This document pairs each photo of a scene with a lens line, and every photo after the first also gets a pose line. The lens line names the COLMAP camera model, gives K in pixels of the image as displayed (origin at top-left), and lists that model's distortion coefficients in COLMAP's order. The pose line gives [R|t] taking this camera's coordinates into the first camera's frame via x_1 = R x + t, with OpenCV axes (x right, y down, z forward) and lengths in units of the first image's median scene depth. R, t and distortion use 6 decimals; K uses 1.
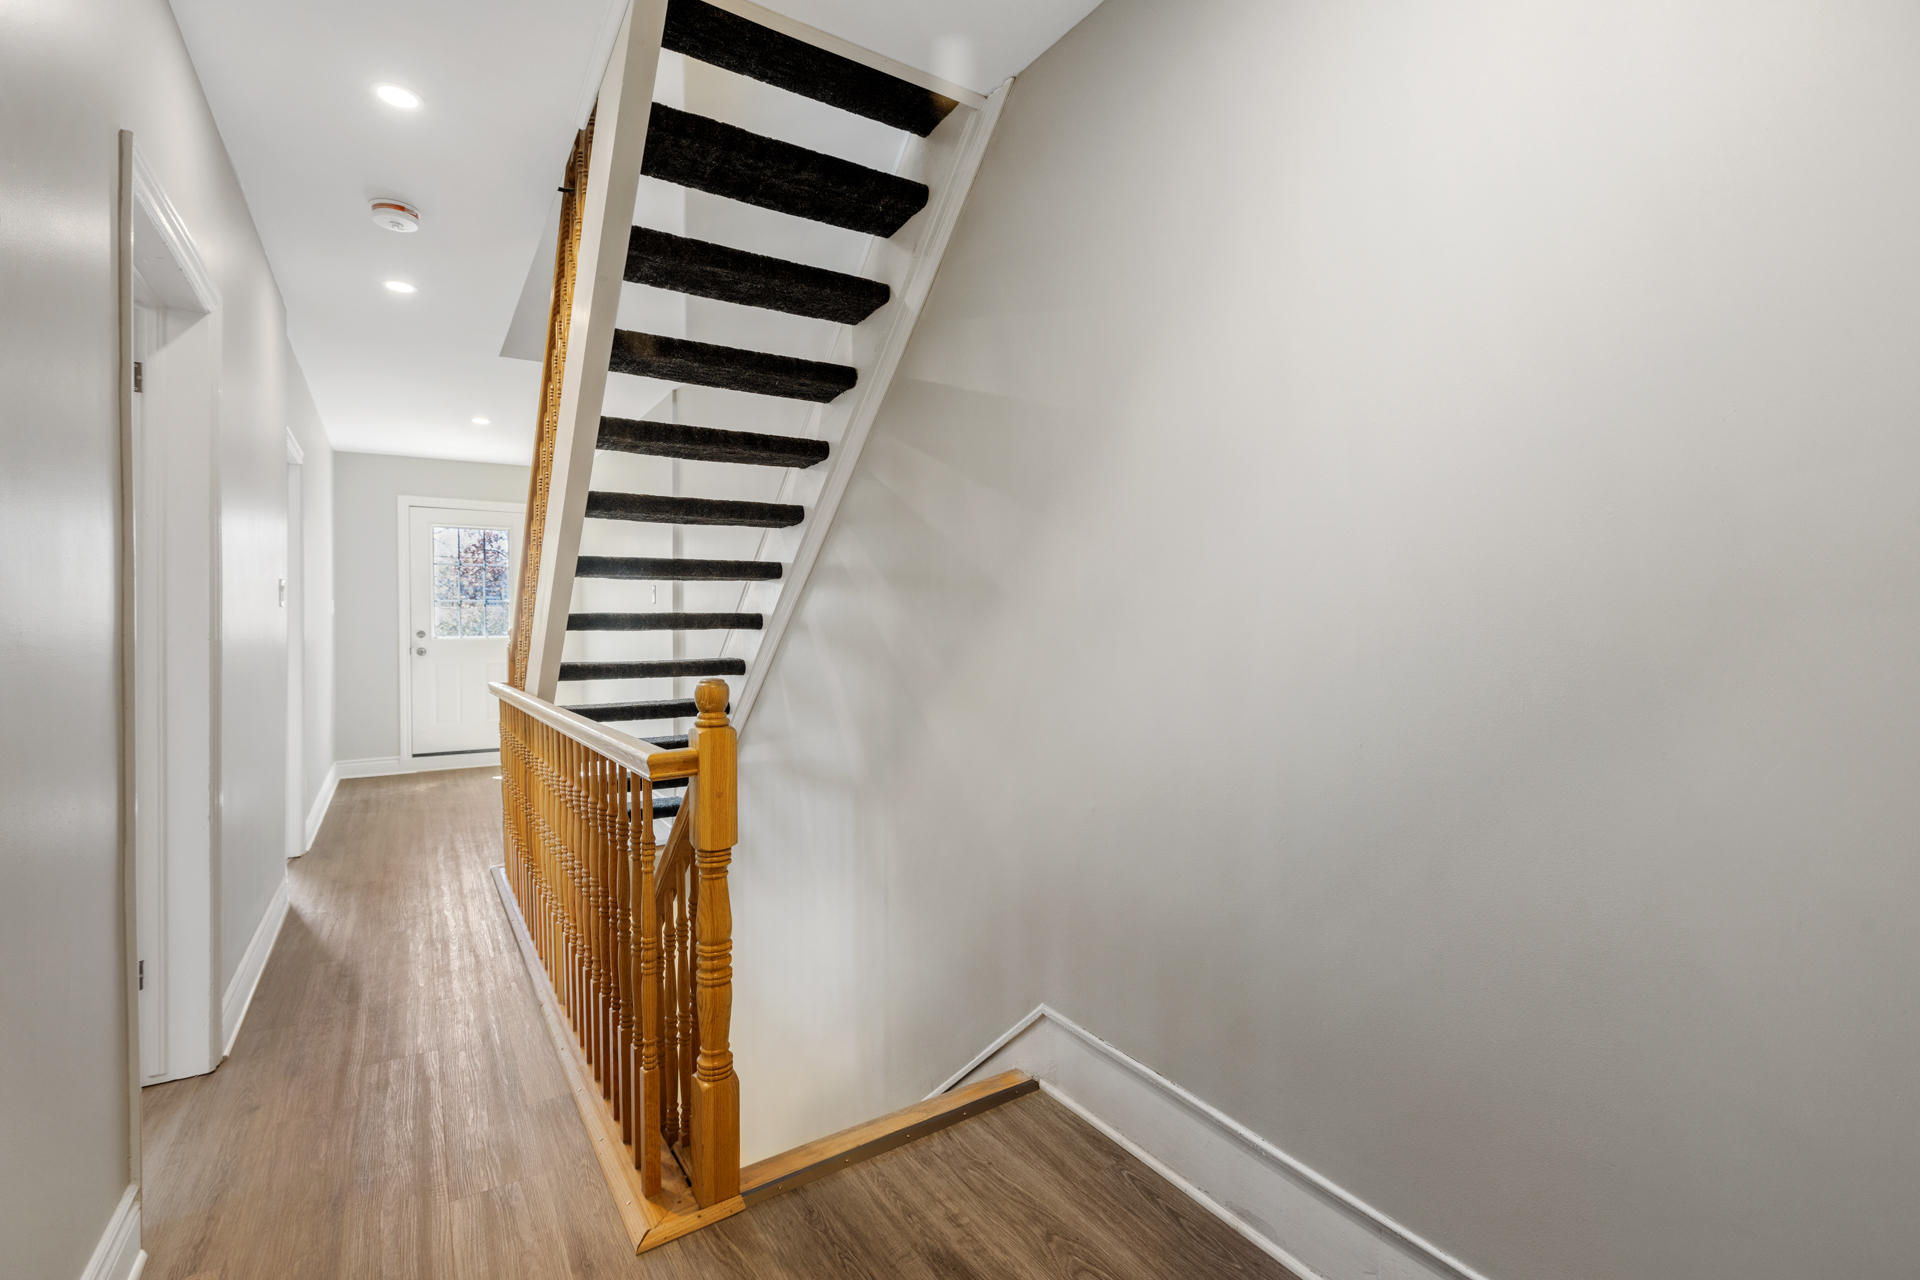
lens RADIAL K [[856.9, 0, 949.4], [0, 856.9, 646.3], [0, 0, 1]] dist [-0.004118, -0.000765]
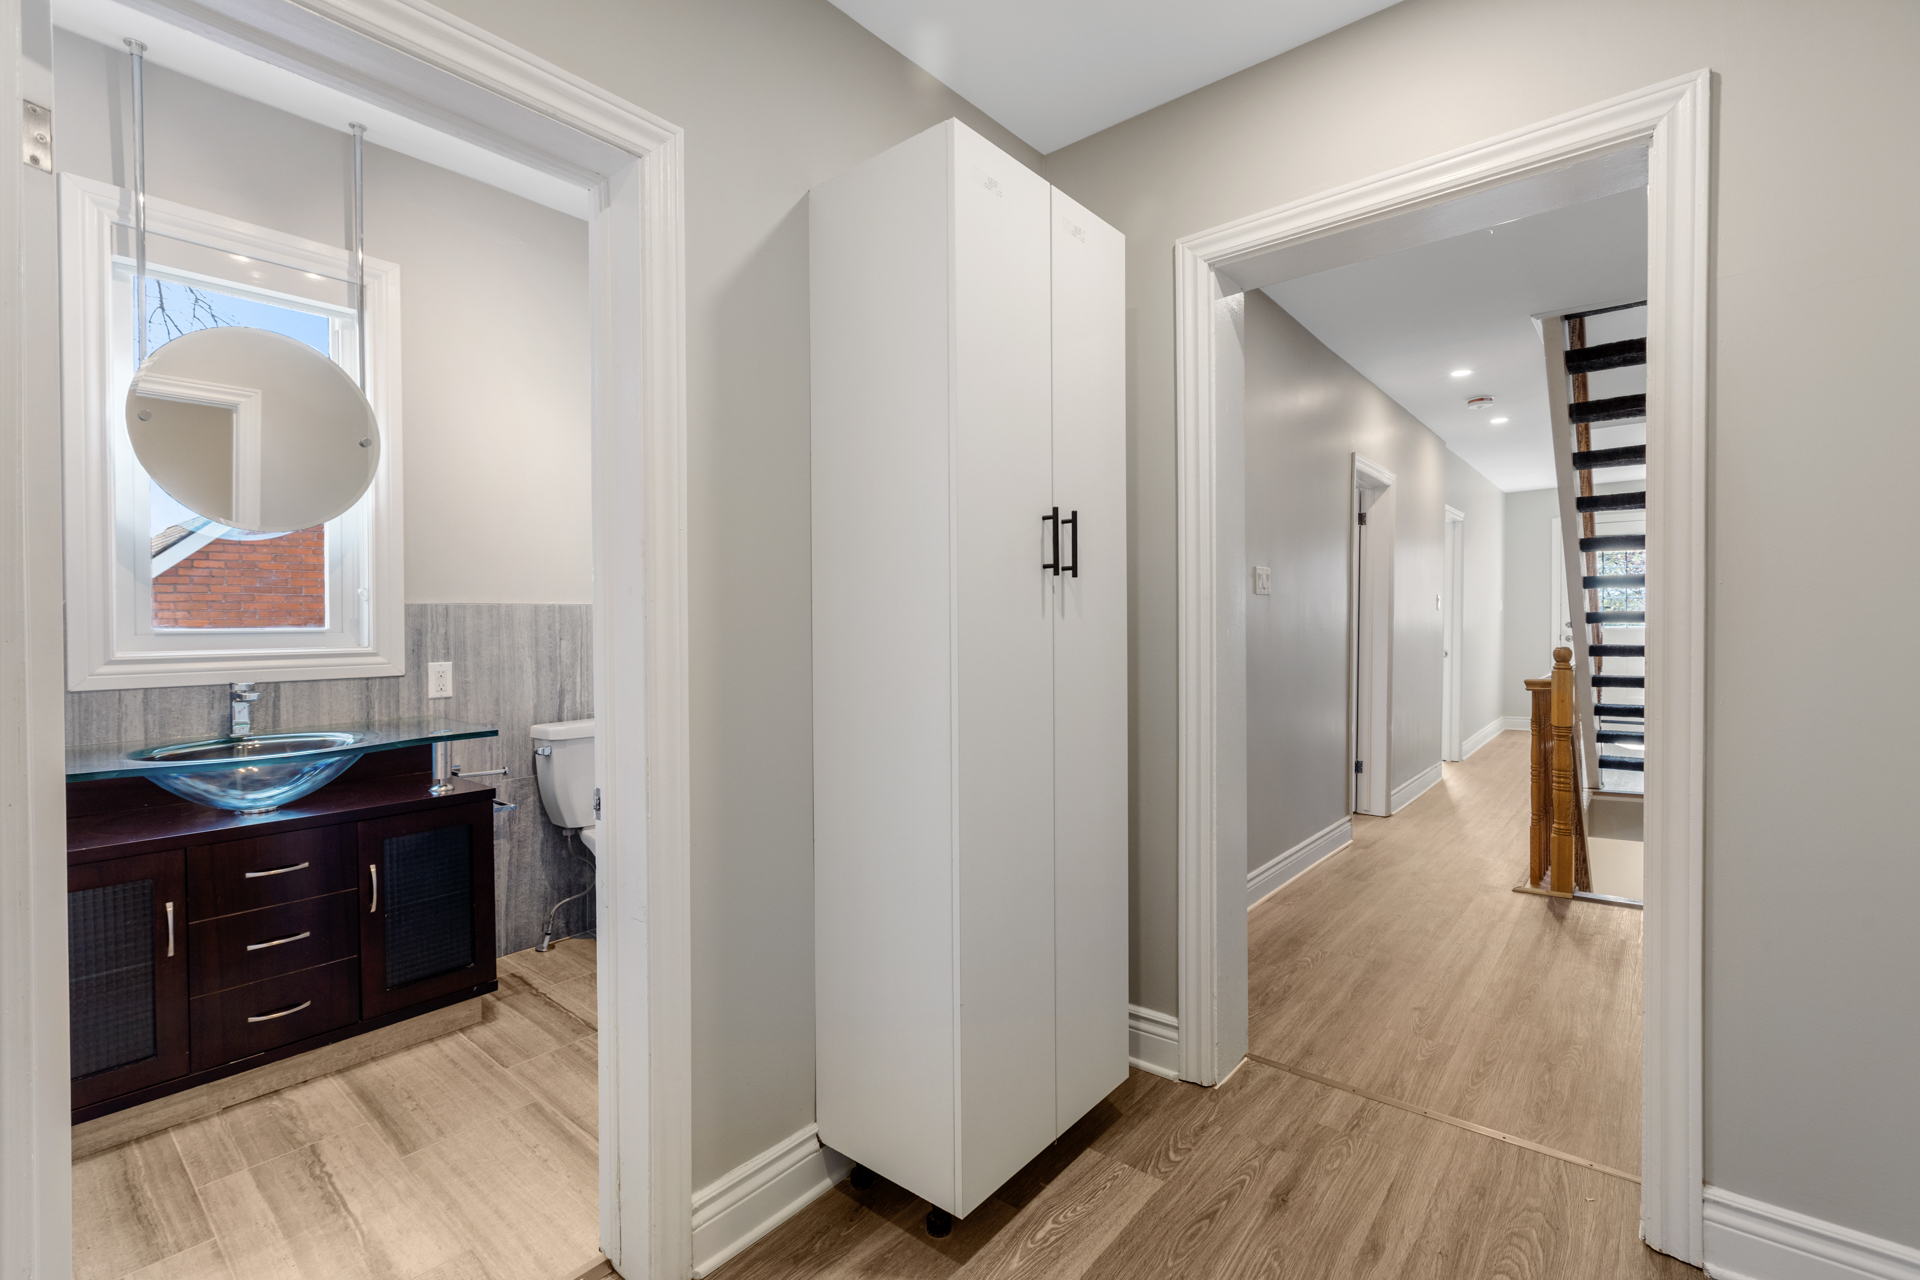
lens RADIAL K [[856.9, 0, 953.0], [0, 856.9, 641.3], [0, 0, 1]] dist [-0.004118, -0.000765]
pose [[0.304107, 0.017934, -0.952469, 1.008923], [-0.010626, 0.999824, 0.015433, 0.007780], [0.952579, 0.005428, 0.304244, -0.849670]]
